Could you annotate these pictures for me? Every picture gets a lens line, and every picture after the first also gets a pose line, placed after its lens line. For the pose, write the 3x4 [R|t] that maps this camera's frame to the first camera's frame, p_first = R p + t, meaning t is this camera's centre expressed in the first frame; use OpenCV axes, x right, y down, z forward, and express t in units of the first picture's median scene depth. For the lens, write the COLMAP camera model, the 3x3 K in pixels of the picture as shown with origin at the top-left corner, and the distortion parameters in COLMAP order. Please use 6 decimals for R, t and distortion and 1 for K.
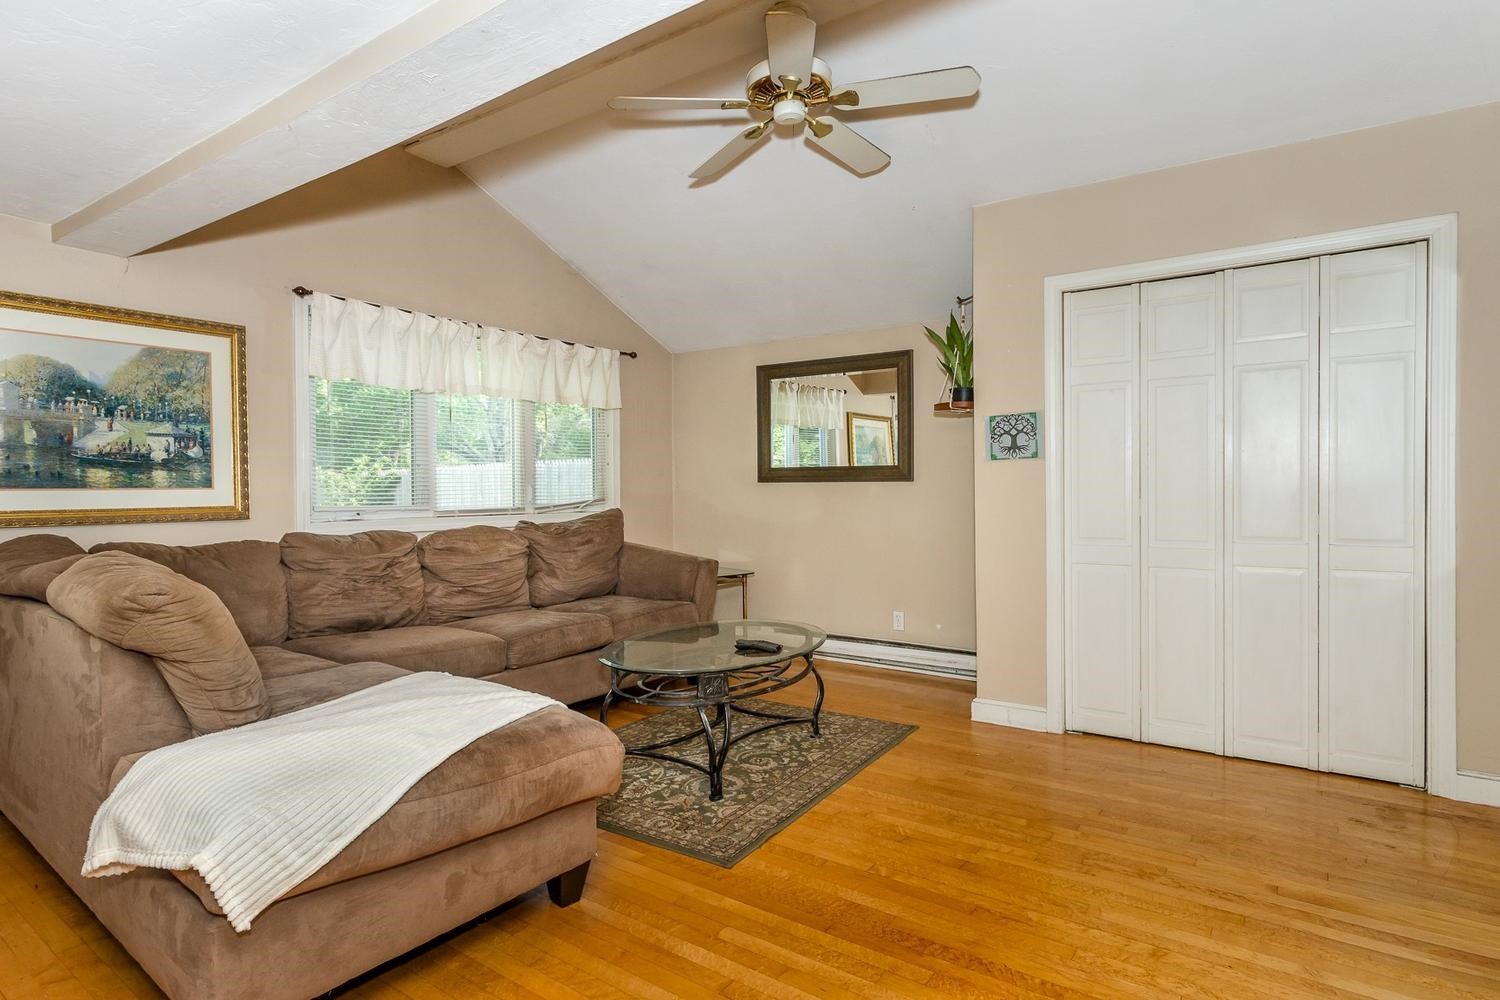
lens RADIAL K [[800.1, 0, 727.0], [0, 800.1, 498.1], [0, 0, 1]] dist [-0.000716, 0.000224]
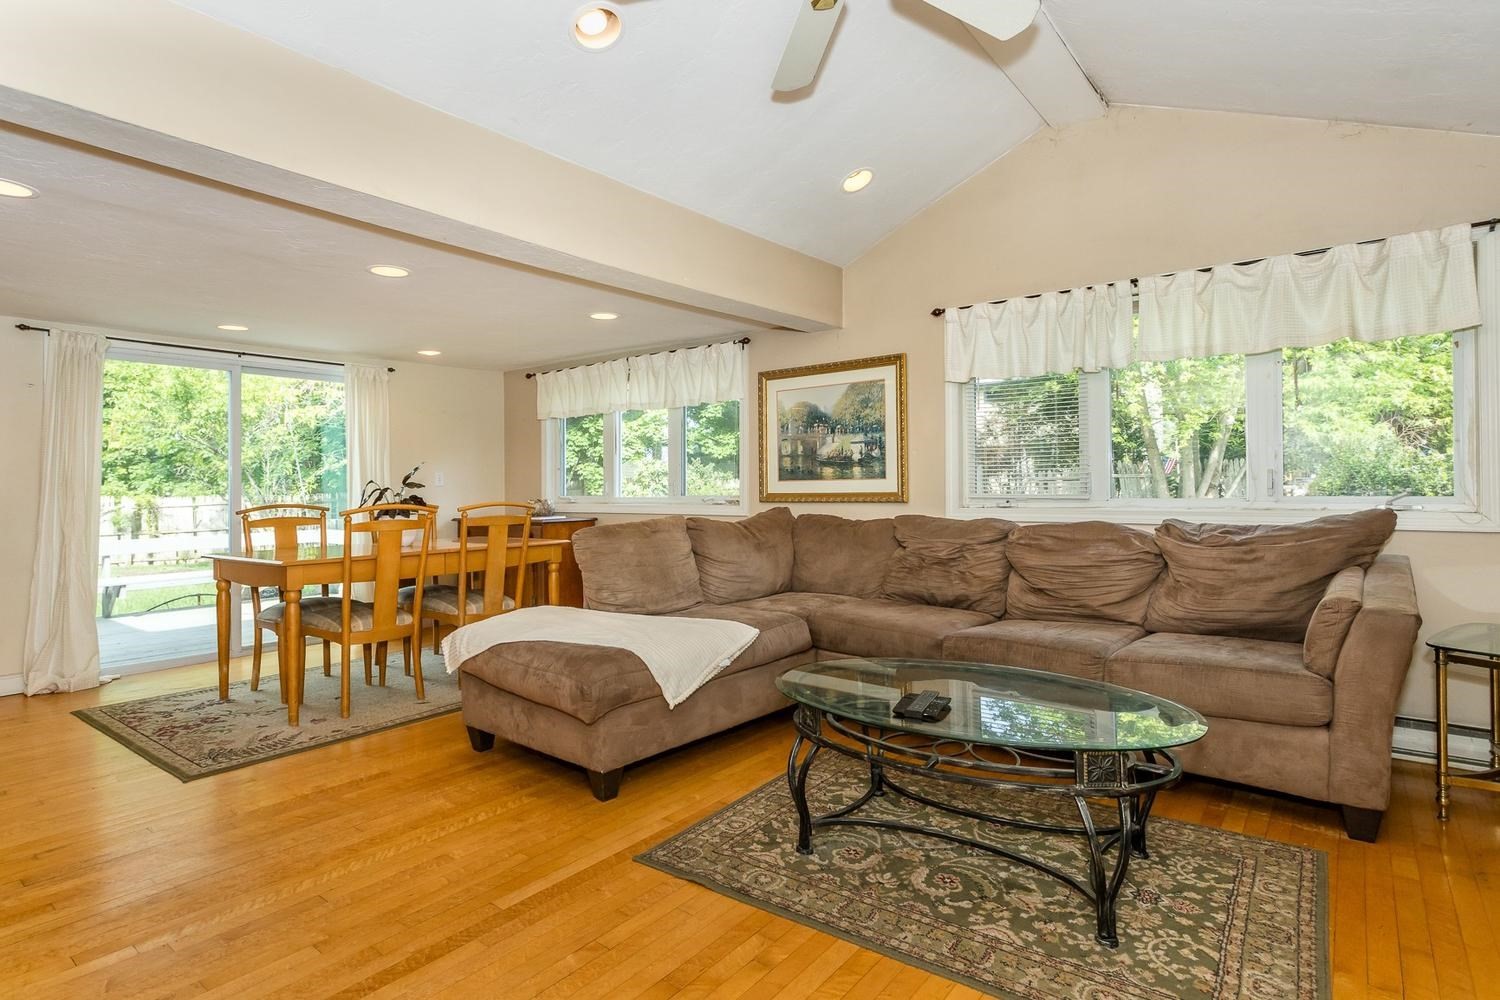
lens RADIAL K [[773.8, 0, 752.3], [0, 773.8, 482.5], [0, 0, 1]] dist [-0.001287, 0.000425]
pose [[-0.048423, 0.001985, -0.998825, 0.713028], [0.001079, 0.999998, 0.001935, -0.009239], [0.998826, -0.000984, -0.048425, 0.885536]]
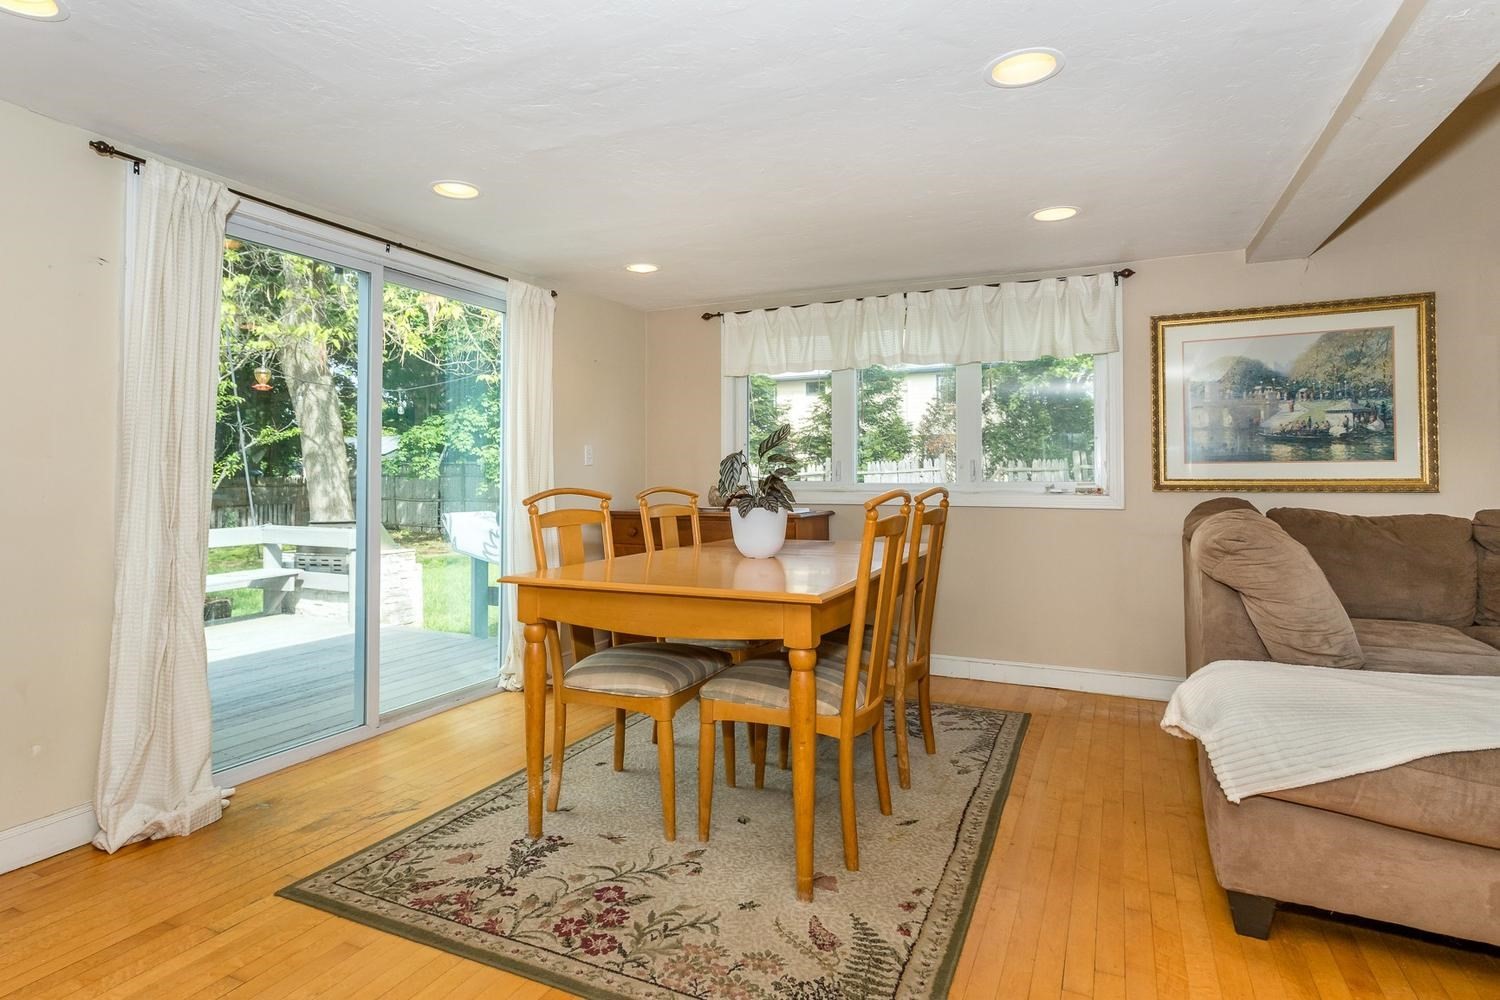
lens RADIAL K [[791.8, 0, 700.8], [0, 791.8, 466.7], [0, 0, 1]] dist [0.001631, 0.001326]
pose [[0.147661, -0.004670, -0.989027, 0.226569], [-0.011295, 0.999916, -0.006407, 0.012299], [0.988973, 0.012118, 0.147596, -0.011112]]
